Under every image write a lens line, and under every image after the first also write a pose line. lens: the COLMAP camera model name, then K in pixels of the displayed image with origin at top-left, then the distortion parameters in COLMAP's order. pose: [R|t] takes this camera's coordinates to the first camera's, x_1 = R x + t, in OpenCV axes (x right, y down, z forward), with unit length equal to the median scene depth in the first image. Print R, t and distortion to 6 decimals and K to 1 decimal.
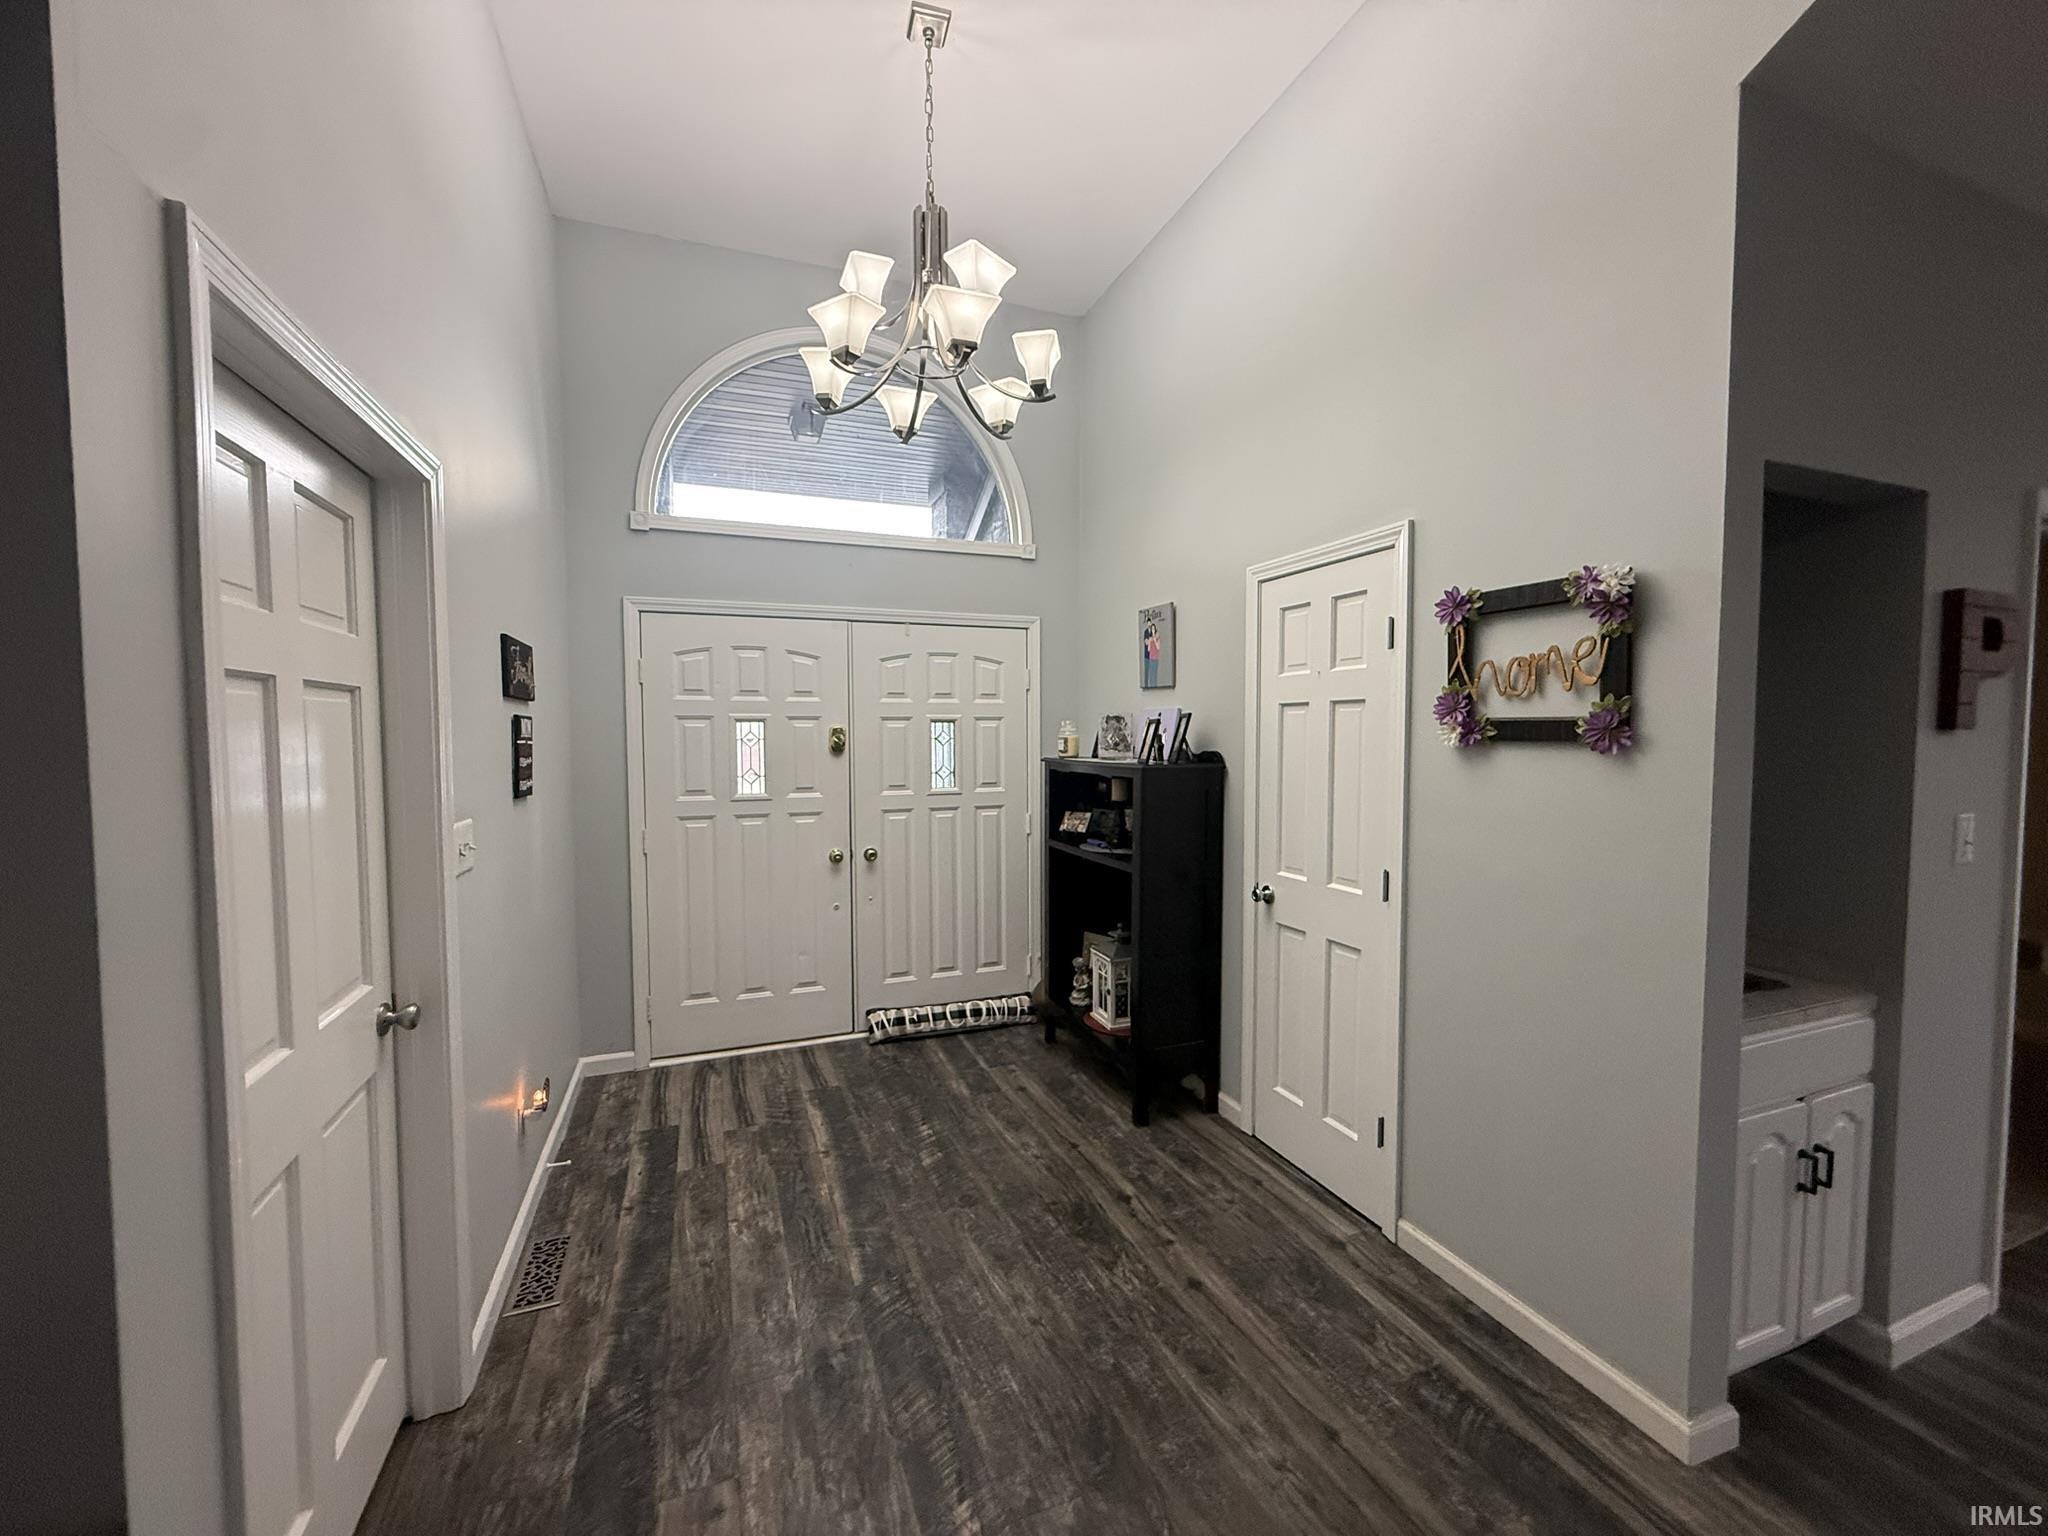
lens RADIAL K [[813.7, 0, 1017.5], [0, 813.7, 772.1], [0, 0, 1]] dist [-0.000841, 0.000175]
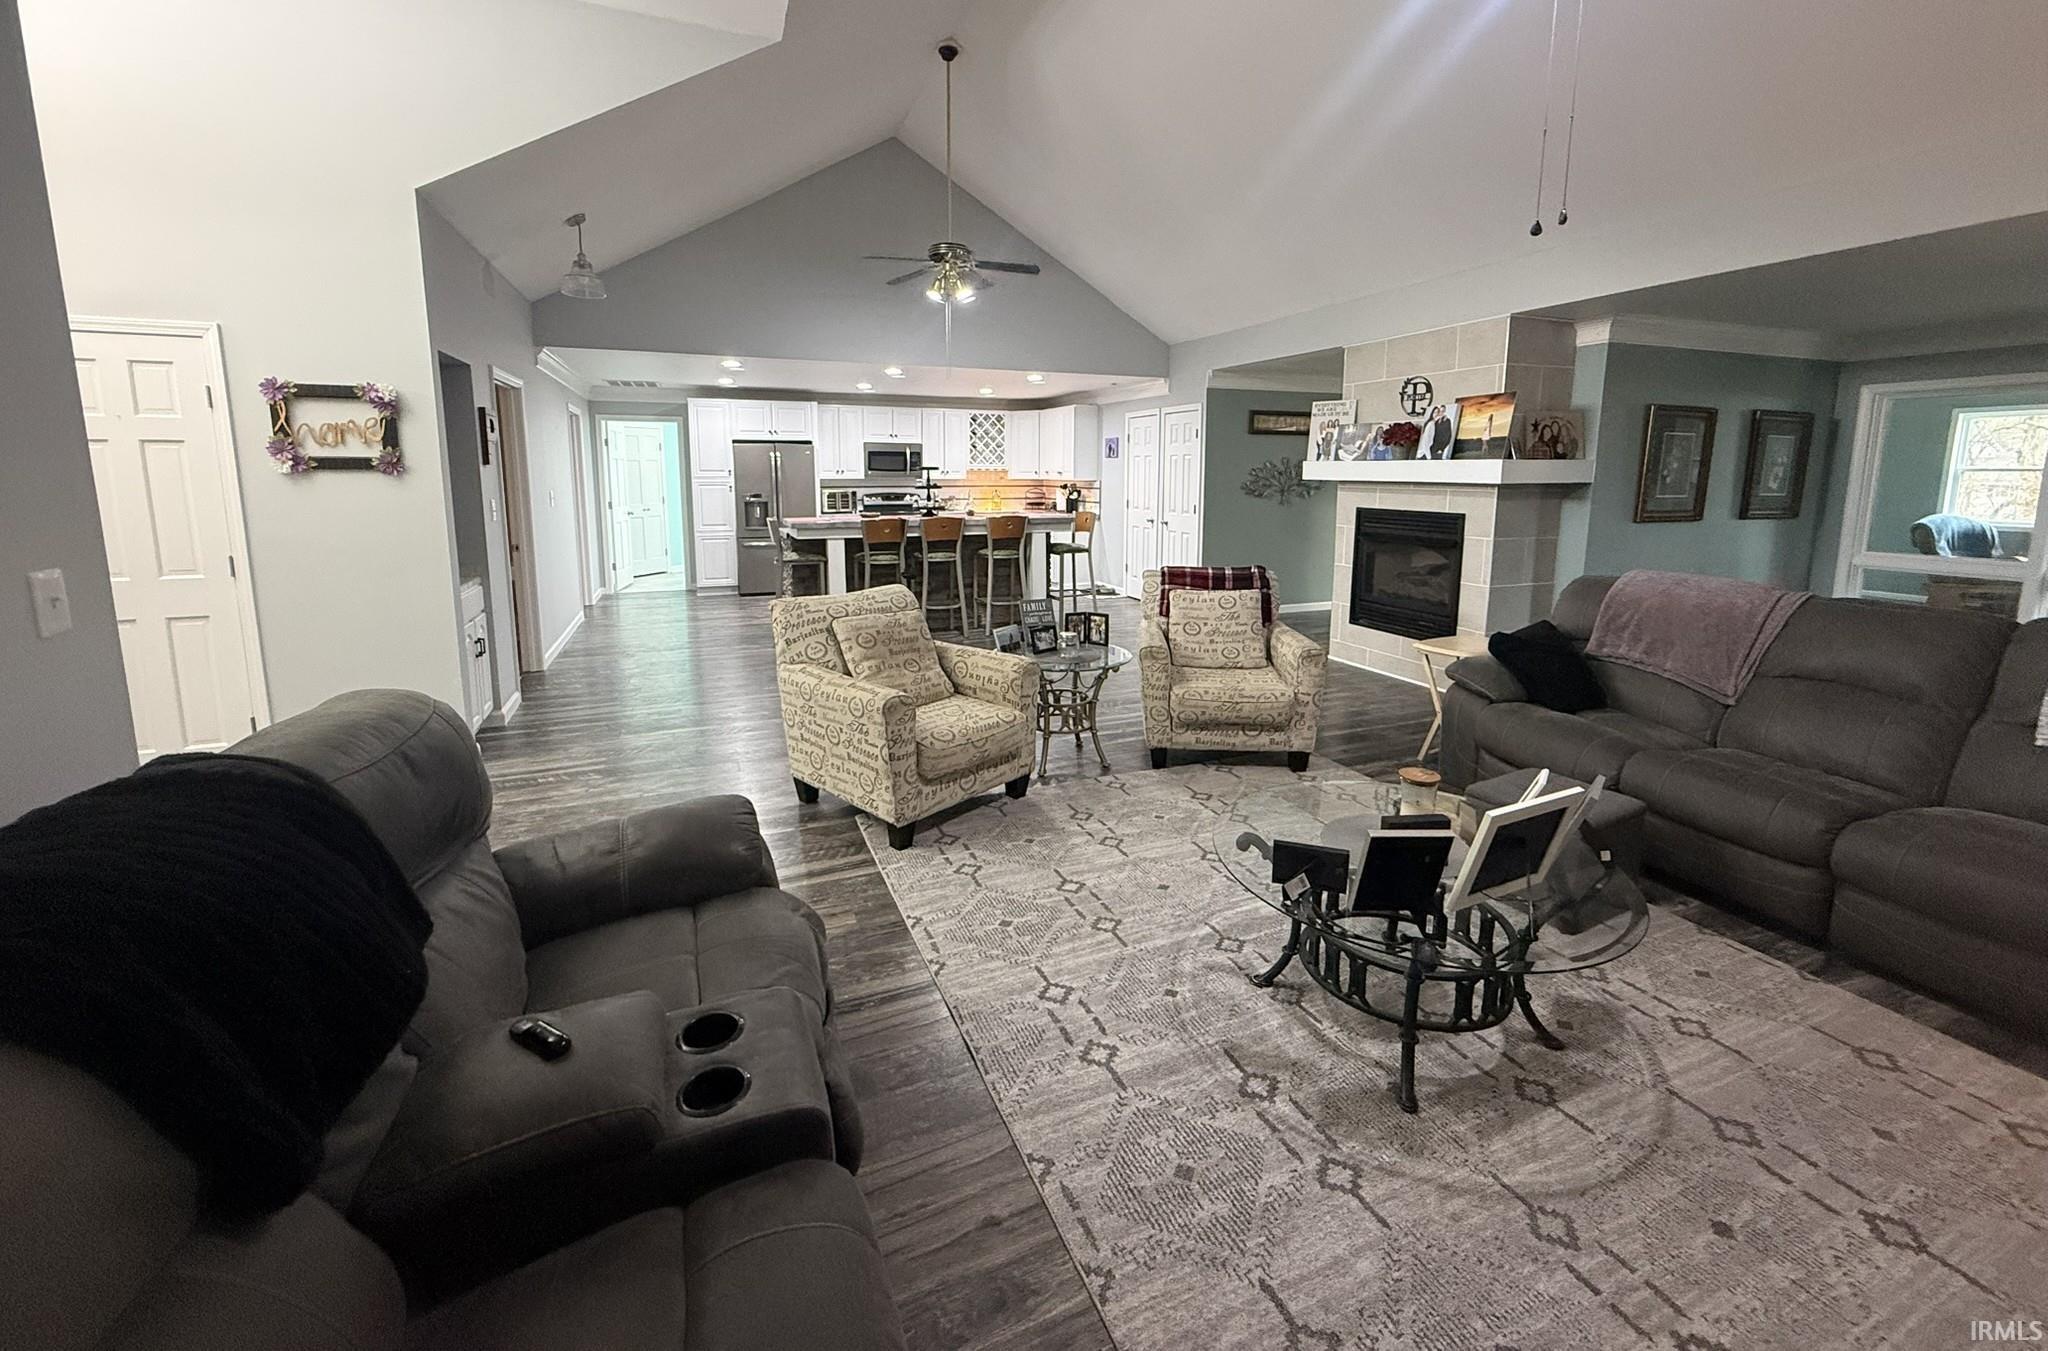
lens RADIAL K [[815.4, 0, 1019.1], [0, 815.4, 587.3], [0, 0, 1]] dist [-0.000706, -0.000022]
pose [[-0.007114, -0.141438, 0.989922, -1.336979], [0.042545, 0.989007, 0.141613, 0.033399], [-0.999069, 0.043123, -0.001018, -0.579471]]
